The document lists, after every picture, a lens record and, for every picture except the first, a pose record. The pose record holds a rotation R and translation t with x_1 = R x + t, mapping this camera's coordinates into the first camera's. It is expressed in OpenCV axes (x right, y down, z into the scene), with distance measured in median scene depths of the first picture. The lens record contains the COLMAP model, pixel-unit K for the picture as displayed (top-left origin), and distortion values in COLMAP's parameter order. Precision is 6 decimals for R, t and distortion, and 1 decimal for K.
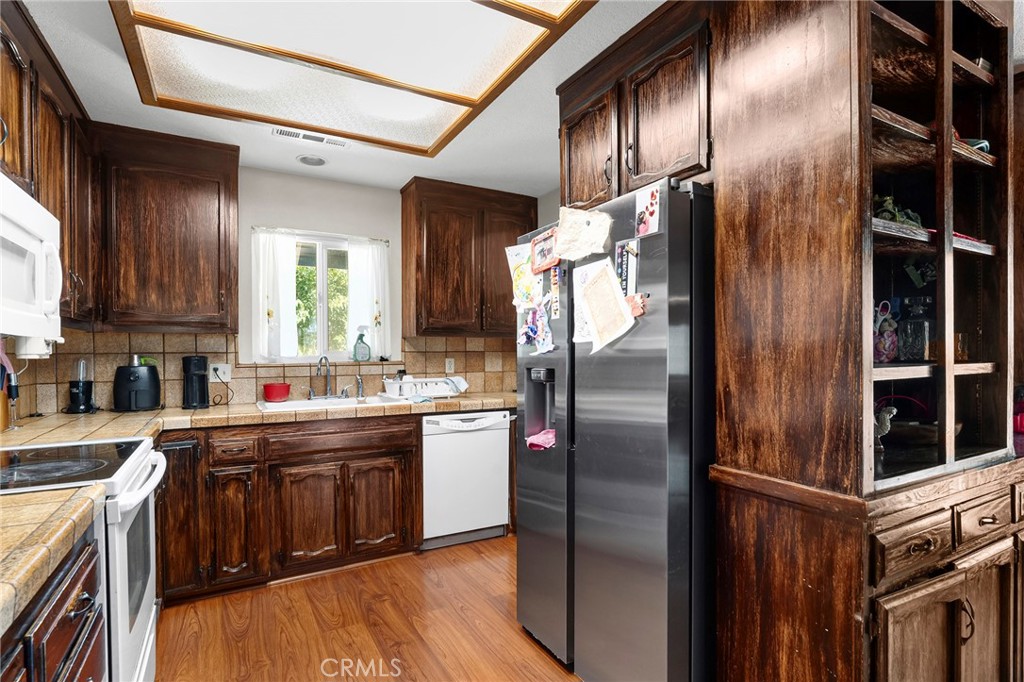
lens RADIAL K [[516.4, 0, 518.3], [0, 516.4, 357.6], [0, 0, 1]] dist [-0.002312, 0.001641]
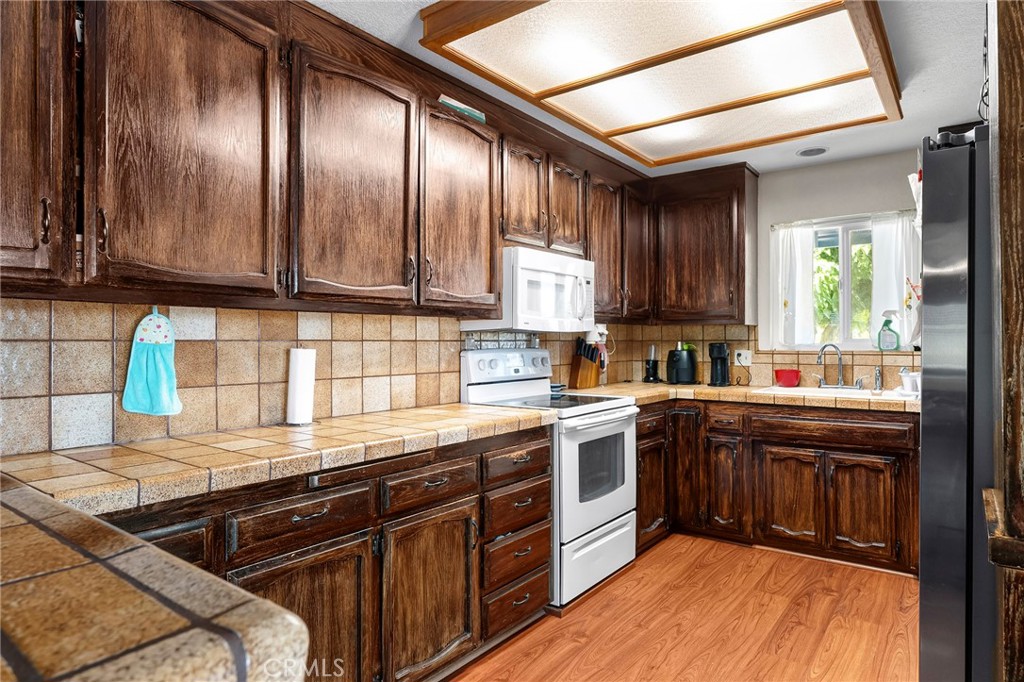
lens RADIAL K [[608.3, 0, 511.4], [0, 608.3, 336.1], [0, 0, 1]] dist [-0.002097, 0.002752]
pose [[0.390728, -0.002989, -0.920501, 0.544319], [-0.011269, 0.999904, -0.008030, -0.002732], [0.920437, 0.013511, 0.390657, -0.010209]]
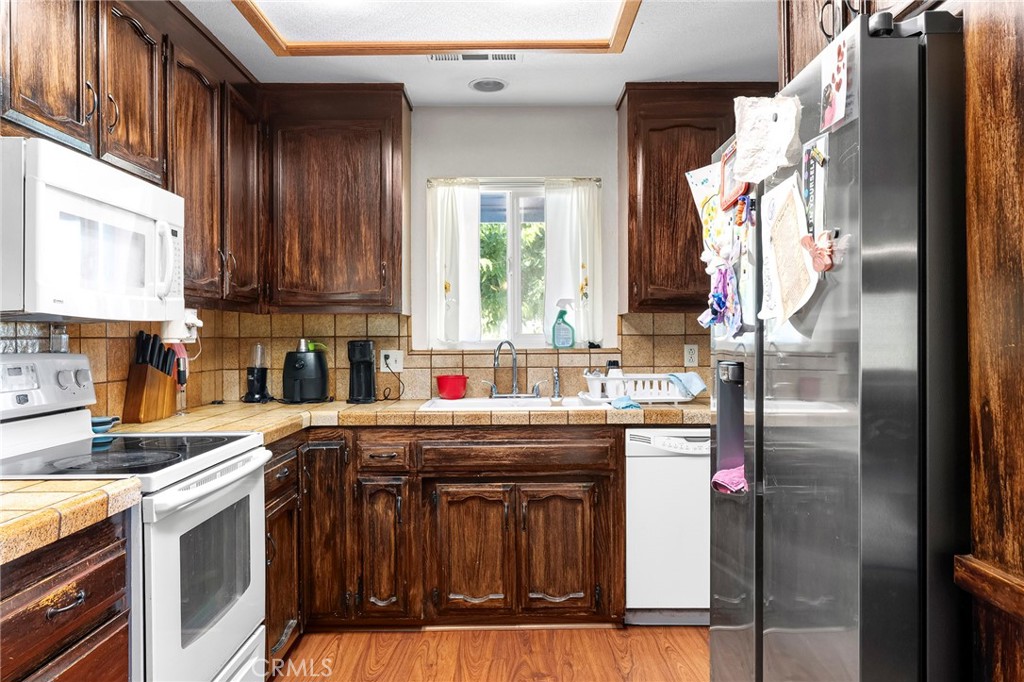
lens RADIAL K [[739.2, 0, 516.3], [0, 739.2, 333.6], [0, 0, 1]] dist [-0.002474, 0.008262]
pose [[0.870274, -0.002578, -0.492562, 0.204000], [-0.003887, 0.999919, -0.012101, -0.000737], [0.492553, 0.012445, 0.870193, 0.081771]]
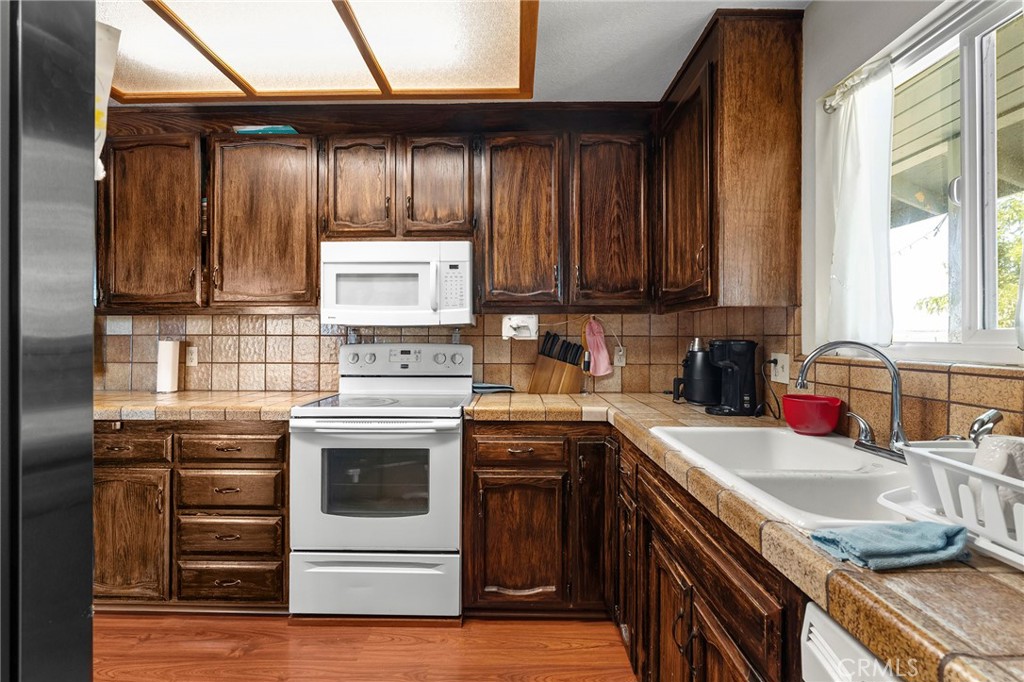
lens RADIAL K [[468.8, 0, 515.7], [0, 468.8, 335.3], [0, 0, 1]] dist [0.002305, 0.000028]
pose [[-0.526364, -0.000192, -0.850259, 0.081169], [-0.008982, 0.999945, 0.005335, -0.011091], [0.850212, 0.010445, -0.526337, 1.180426]]
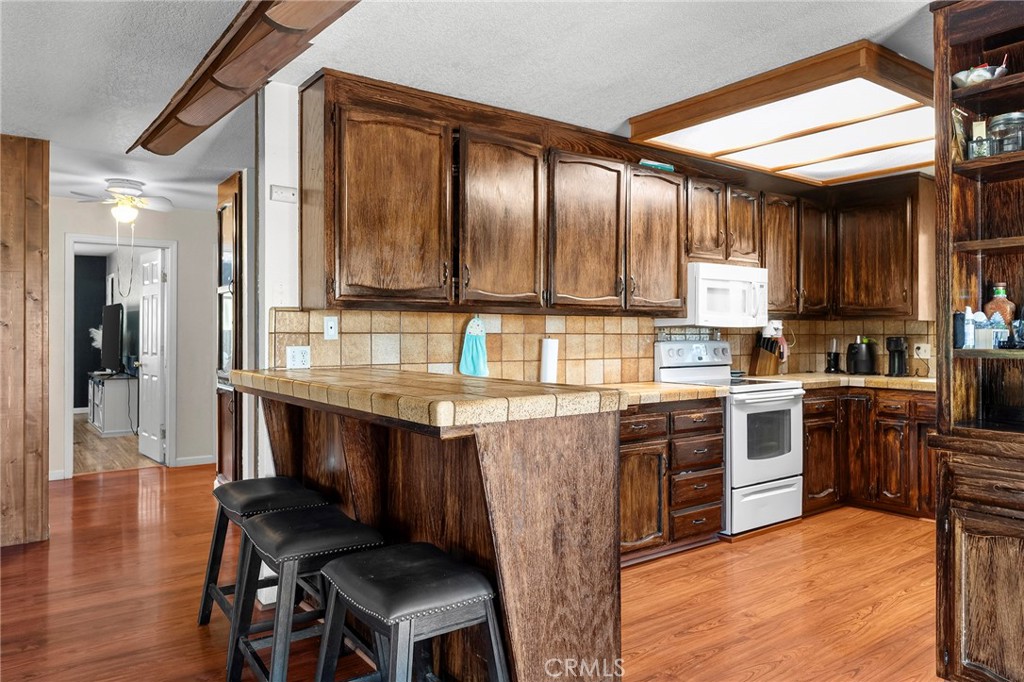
lens RADIAL K [[730.0, 0, 501.5], [0, 730.0, 326.0], [0, 0, 1]] dist [-0.002884, 0.010061]
pose [[0.118189, -0.004289, -0.992982, 1.196296], [-0.015093, 0.999867, -0.006115, -0.005178], [0.992876, 0.015710, 0.118109, -0.238292]]
